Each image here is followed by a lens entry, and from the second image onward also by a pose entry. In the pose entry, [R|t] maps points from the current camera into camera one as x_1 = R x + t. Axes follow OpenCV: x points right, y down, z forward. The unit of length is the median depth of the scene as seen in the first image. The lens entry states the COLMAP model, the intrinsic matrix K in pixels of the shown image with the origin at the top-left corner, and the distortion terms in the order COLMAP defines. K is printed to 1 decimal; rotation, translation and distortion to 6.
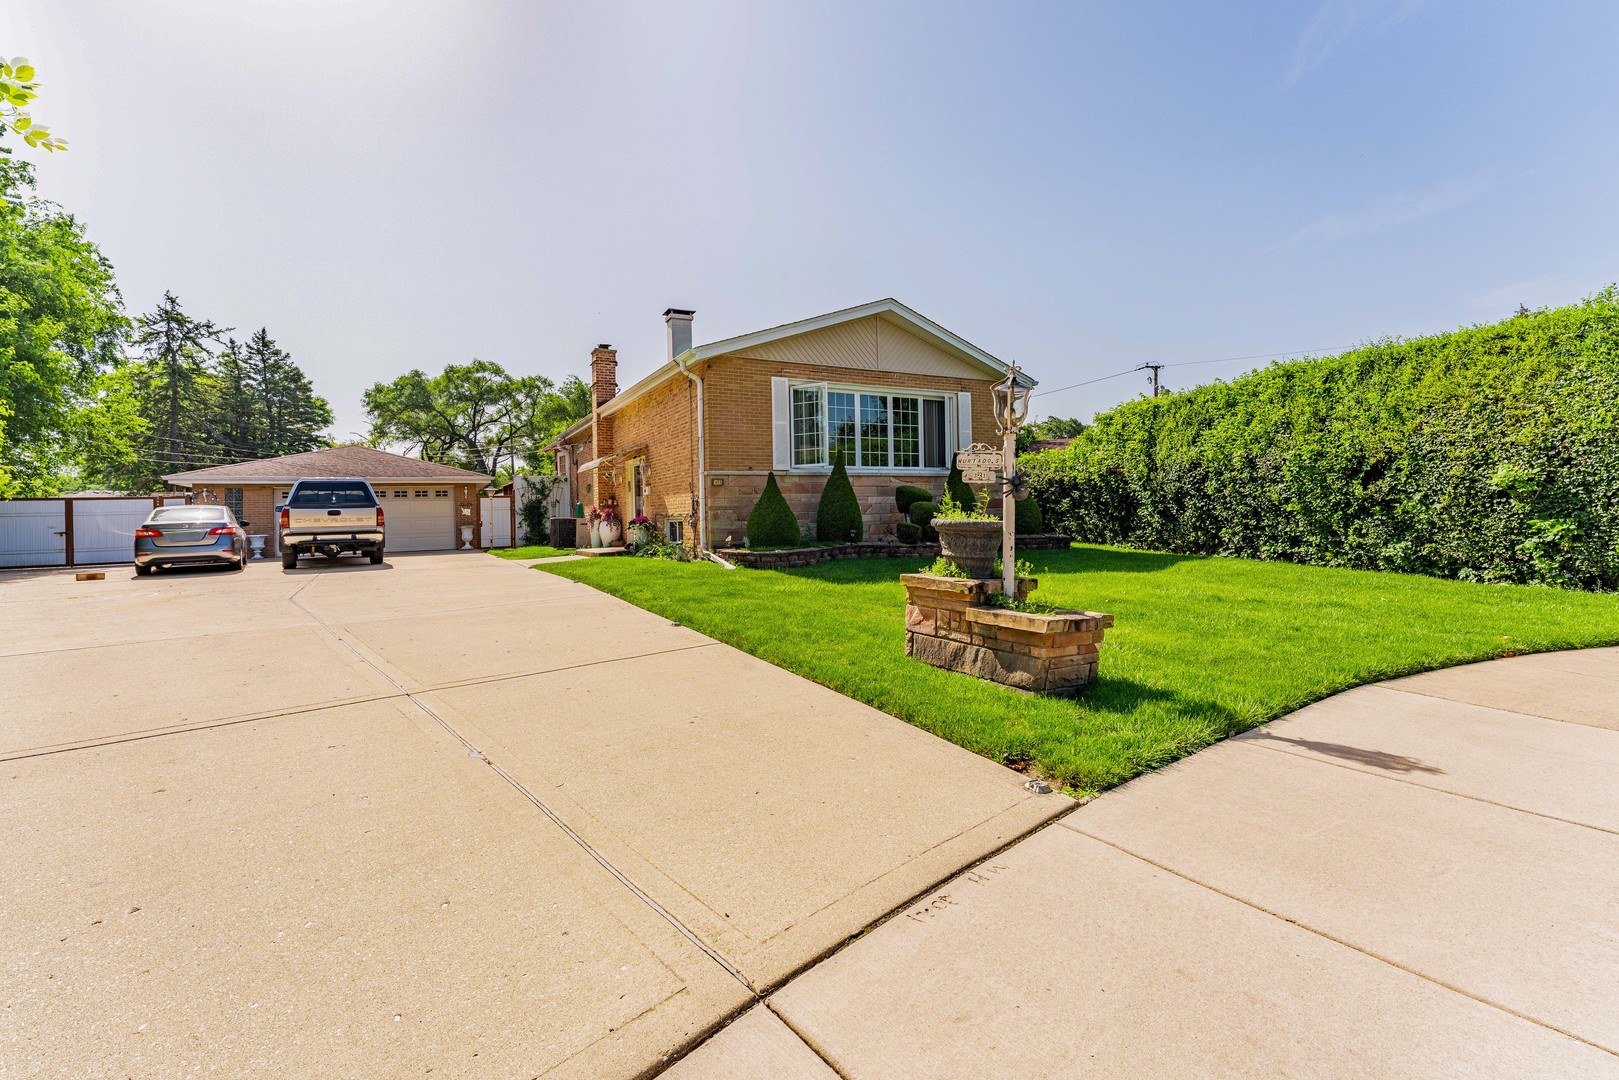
lens RADIAL K [[708.8, 0, 807.8], [0, 708.8, 527.4], [0, 0, 1]] dist [-0.000464, 0.000377]
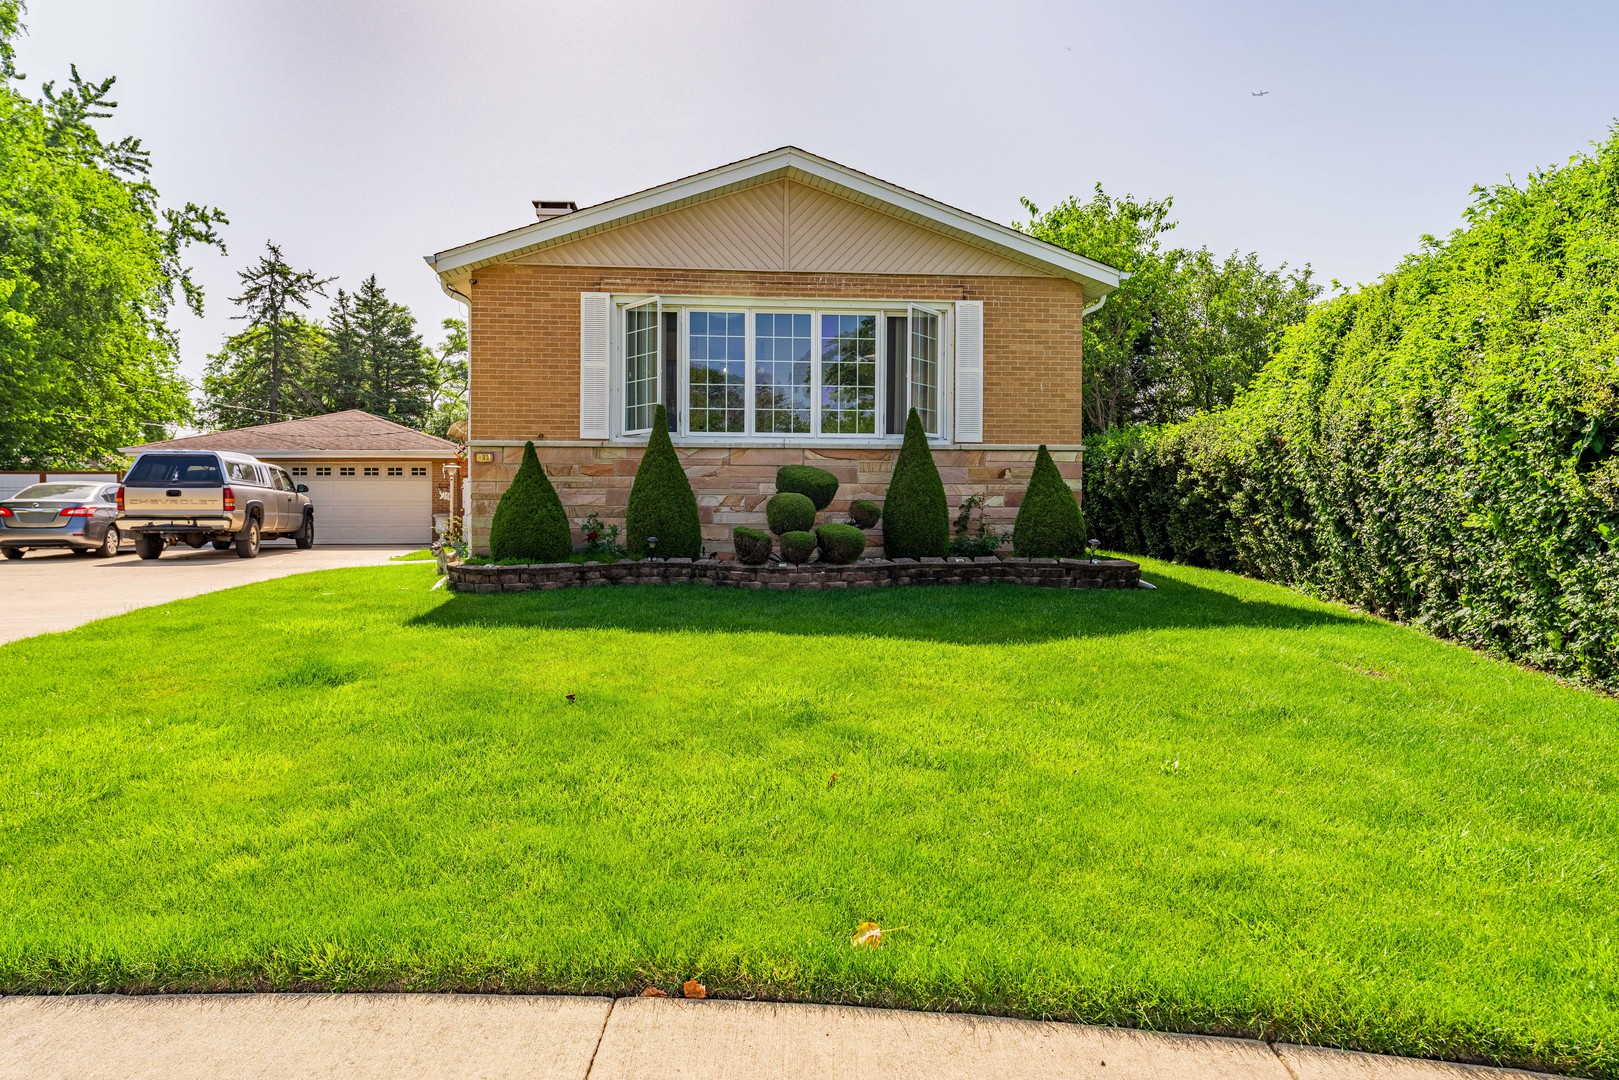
lens RADIAL K [[1009.9, 0, 809.7], [0, 1009.9, 543.2], [0, 0, 1]] dist [-0.003305, -0.003108]
pose [[0.916000, 0.038550, -0.399321, 0.462059], [-0.031455, 0.999210, 0.024310, -0.014009], [0.399943, -0.009707, 0.916489, 0.225351]]
